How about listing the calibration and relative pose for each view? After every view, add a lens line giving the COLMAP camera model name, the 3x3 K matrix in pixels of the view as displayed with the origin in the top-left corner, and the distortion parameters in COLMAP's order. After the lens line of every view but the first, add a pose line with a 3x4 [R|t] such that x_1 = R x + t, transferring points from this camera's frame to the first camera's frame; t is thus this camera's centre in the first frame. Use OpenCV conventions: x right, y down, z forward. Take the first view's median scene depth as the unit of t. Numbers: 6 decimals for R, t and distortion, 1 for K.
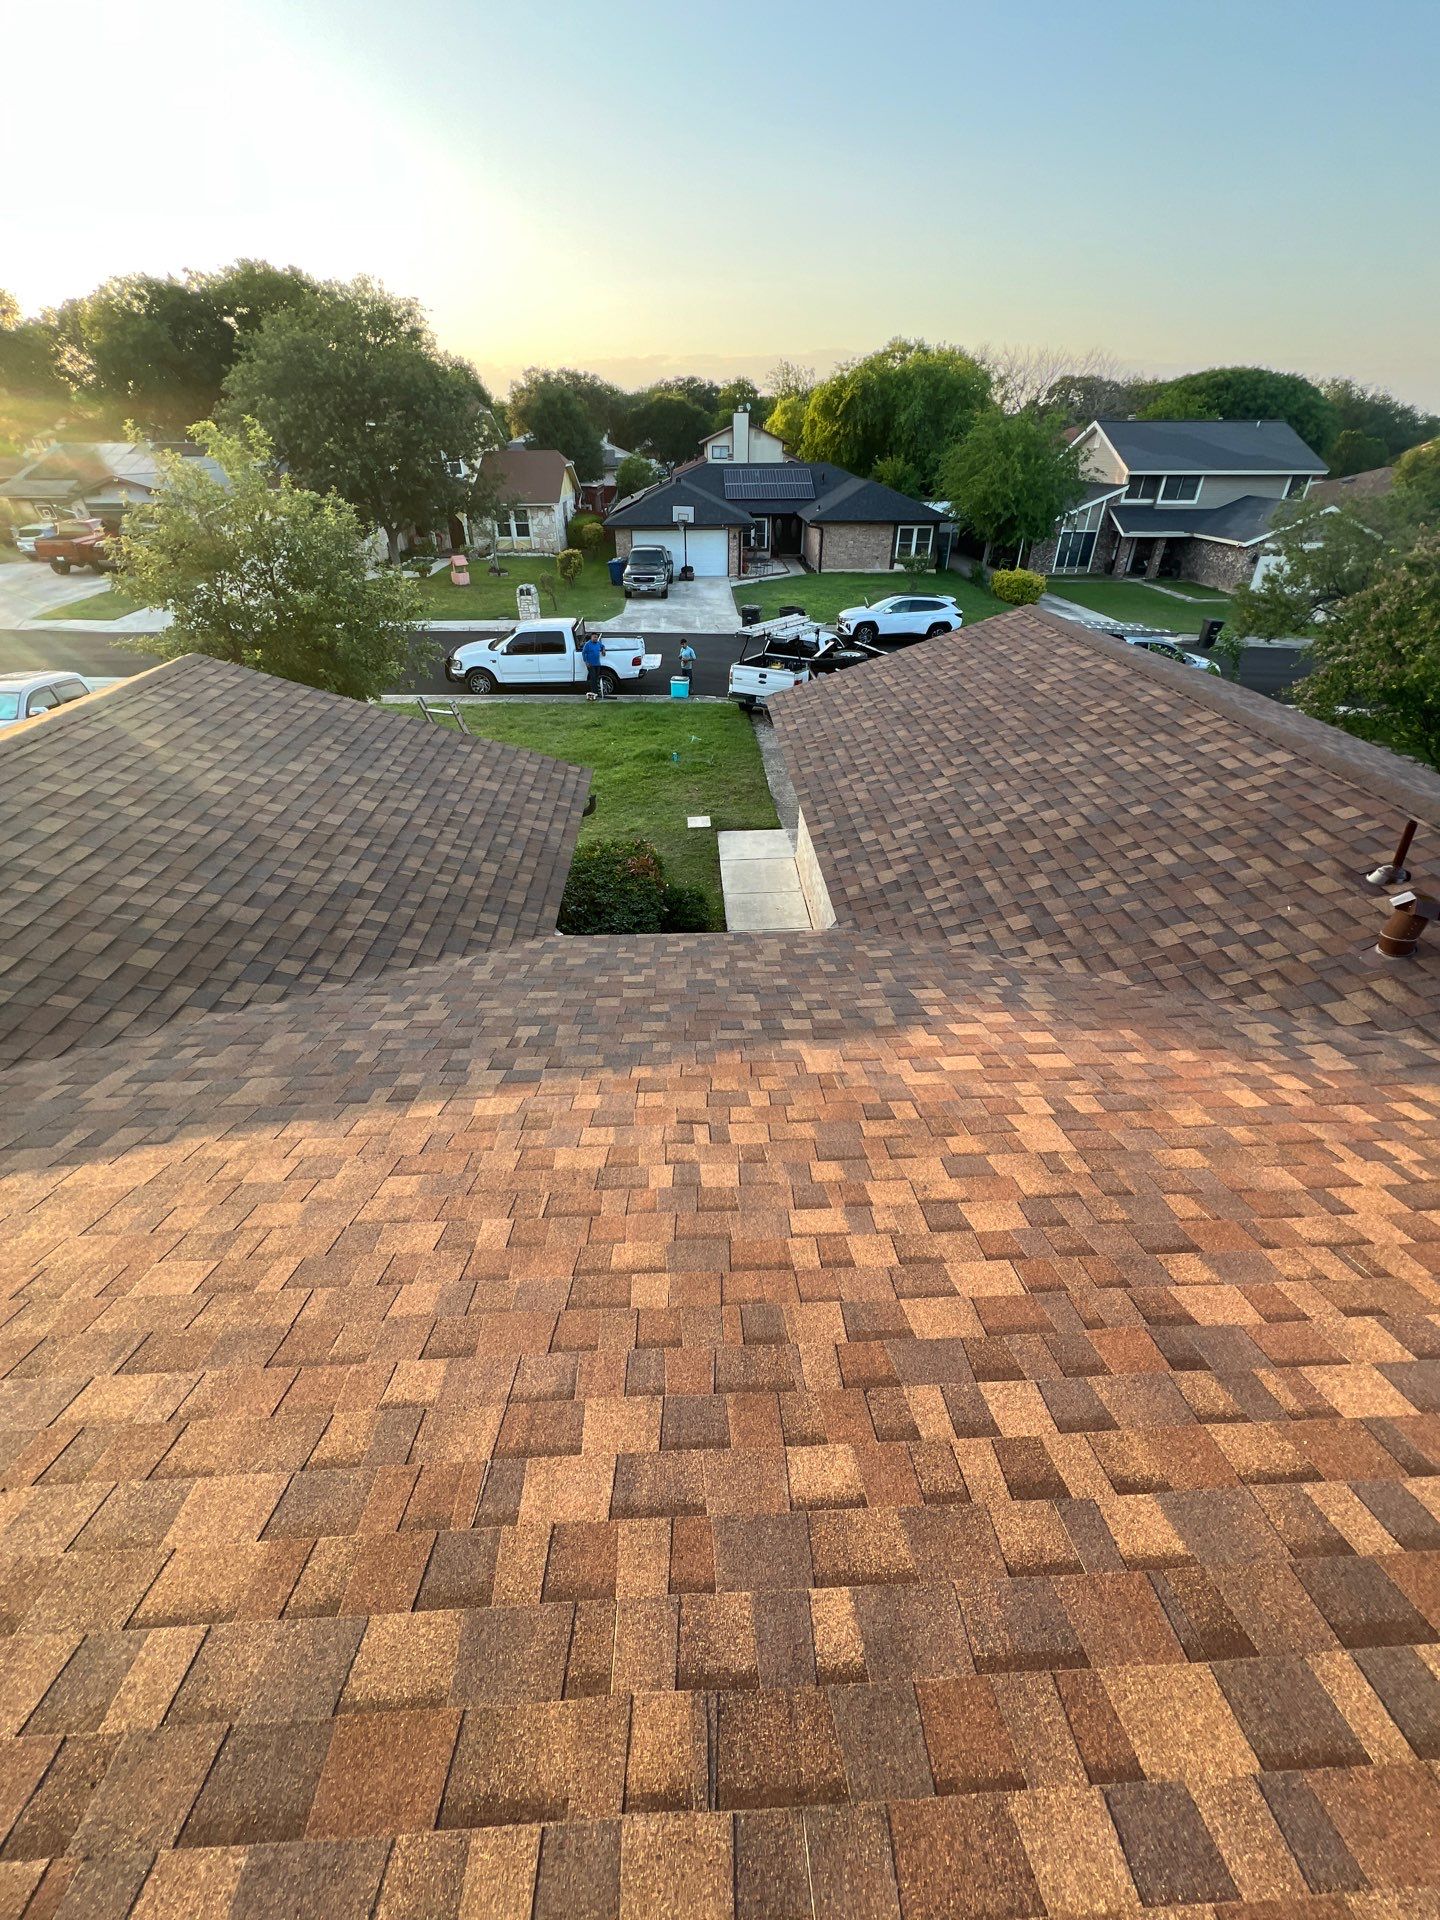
lens RADIAL K [[769.7, 0, 723.1], [0, 769.7, 958.7], [0, 0, 1]] dist [-0.001360, -0.000332]
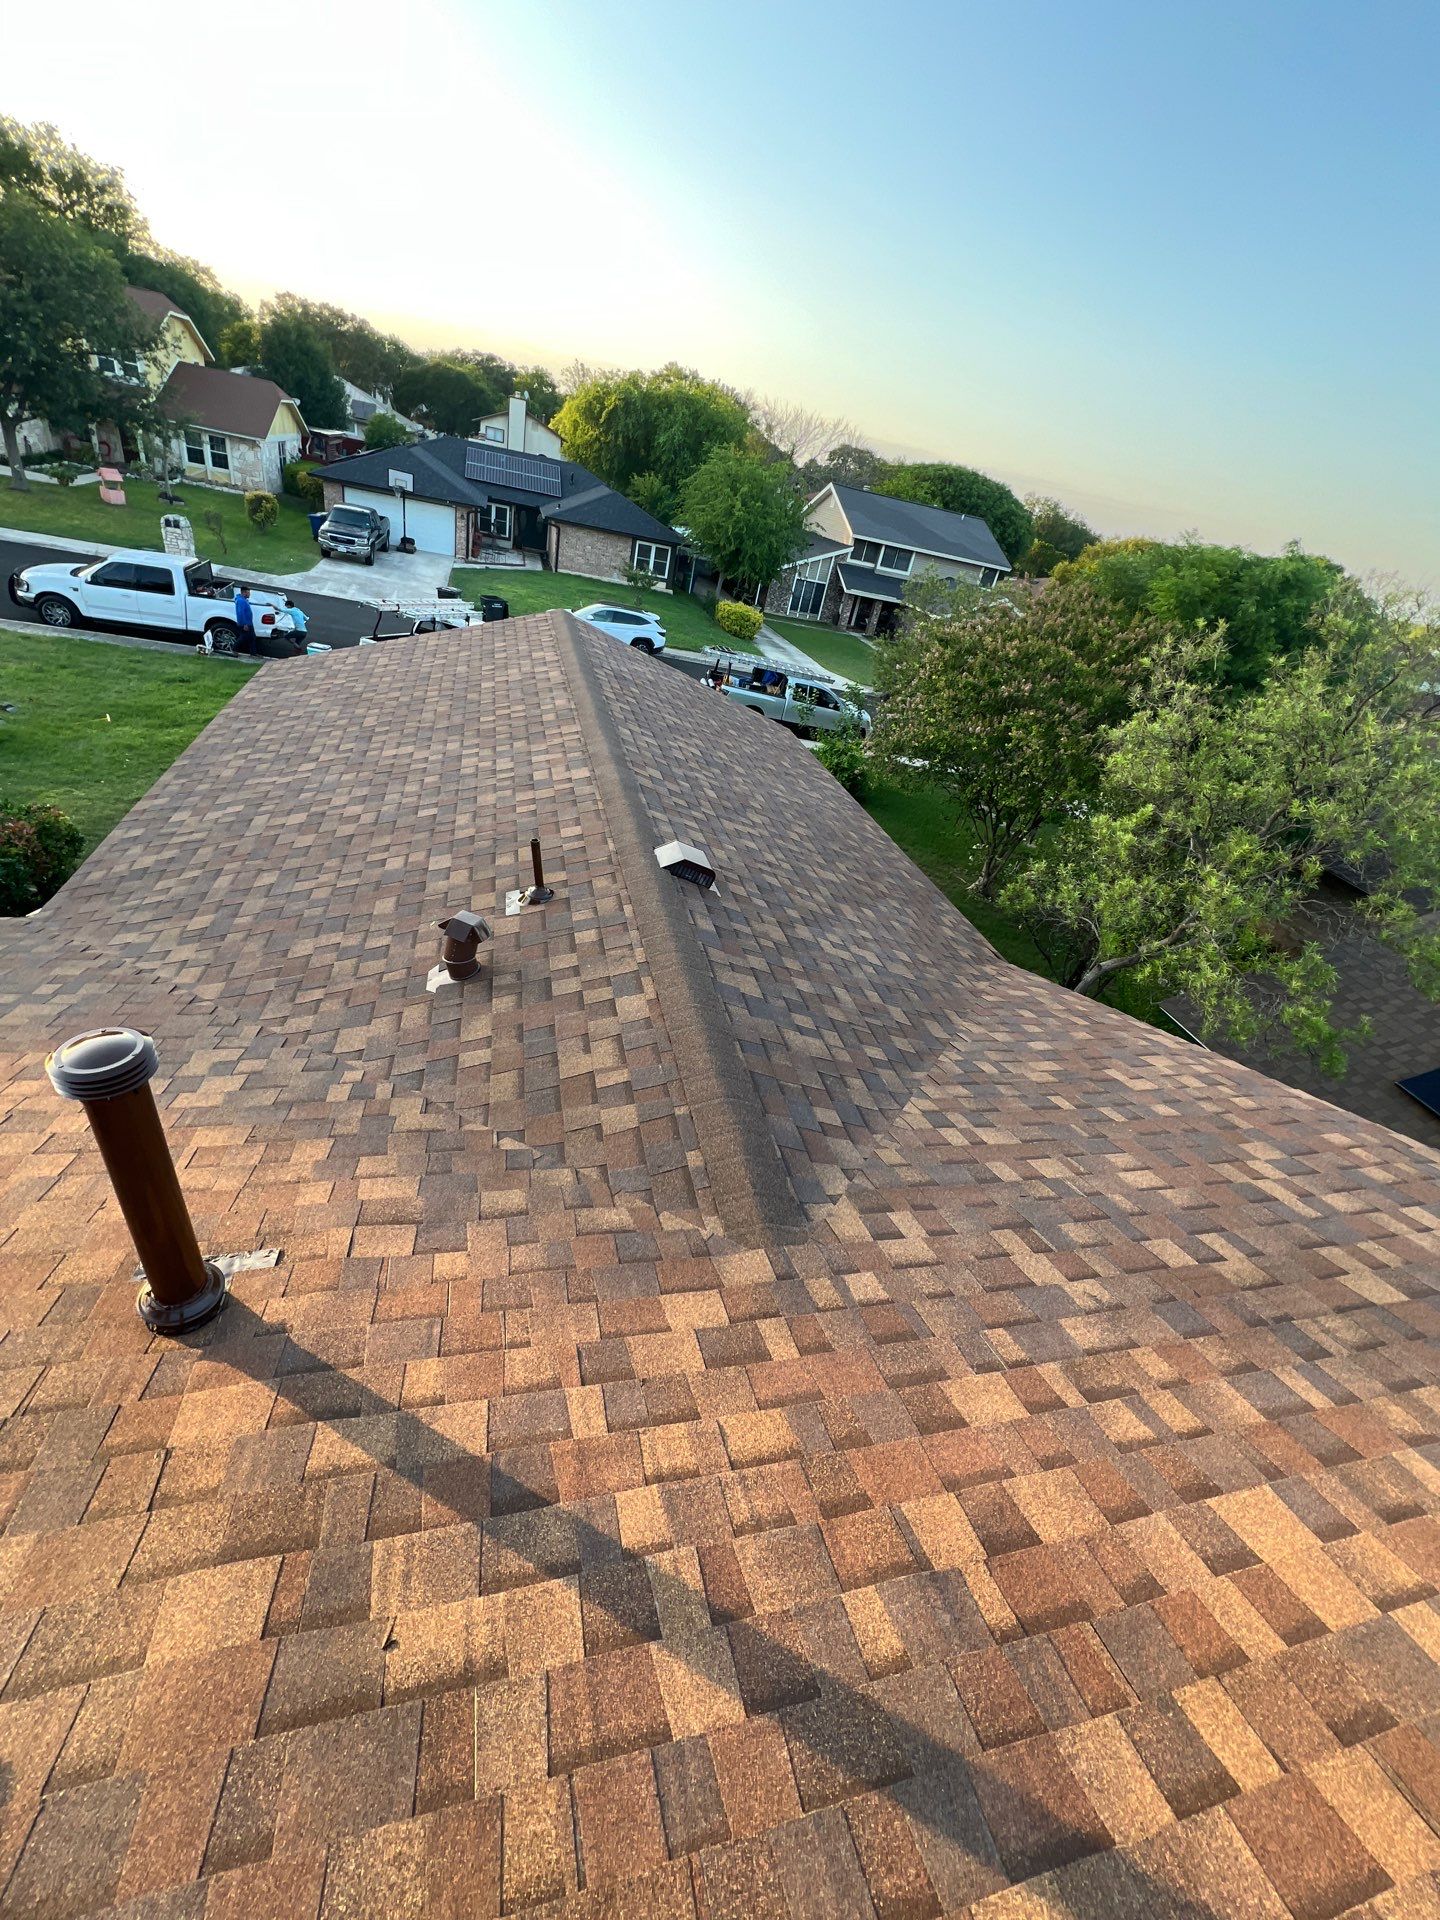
lens RADIAL K [[769.7, 0, 723.1], [0, 769.7, 958.7], [0, 0, 1]] dist [-0.001360, -0.000332]
pose [[0.961617, 0.055782, 0.268665, 0.089461], [-0.052583, 0.998434, -0.019092, -0.002637], [-0.269310, 0.004231, 0.963044, 0.002009]]
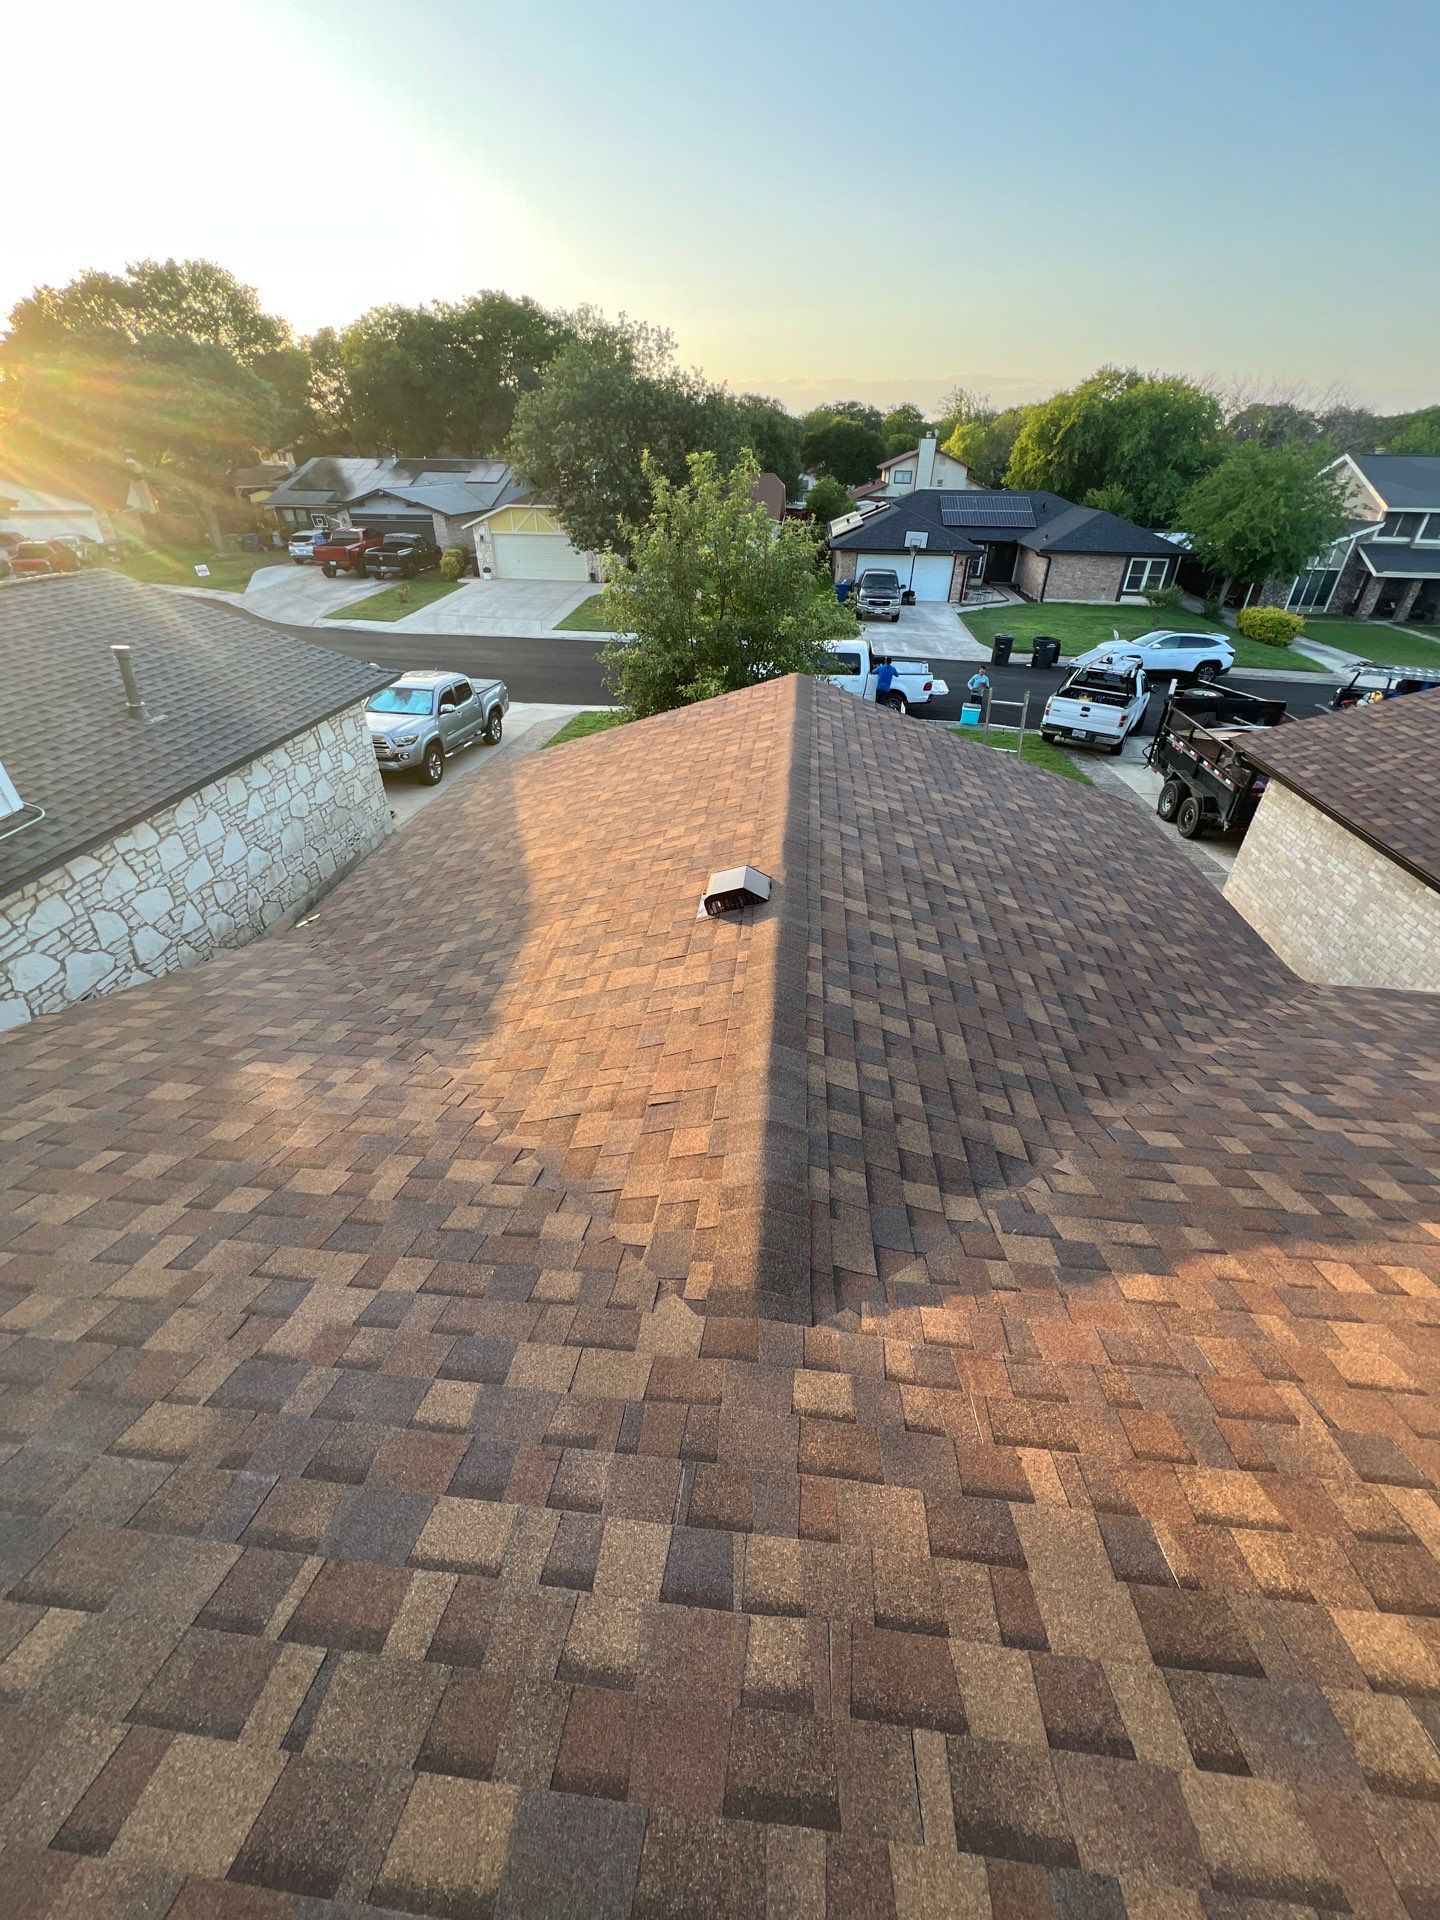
lens RADIAL K [[769.7, 0, 723.1], [0, 769.7, 958.7], [0, 0, 1]] dist [-0.001360, -0.000332]
pose [[0.989434, 0.090721, -0.113090, -0.117277], [-0.092932, 0.995568, -0.014424, 0.003226], [0.111280, 0.024781, 0.993480, -0.009075]]
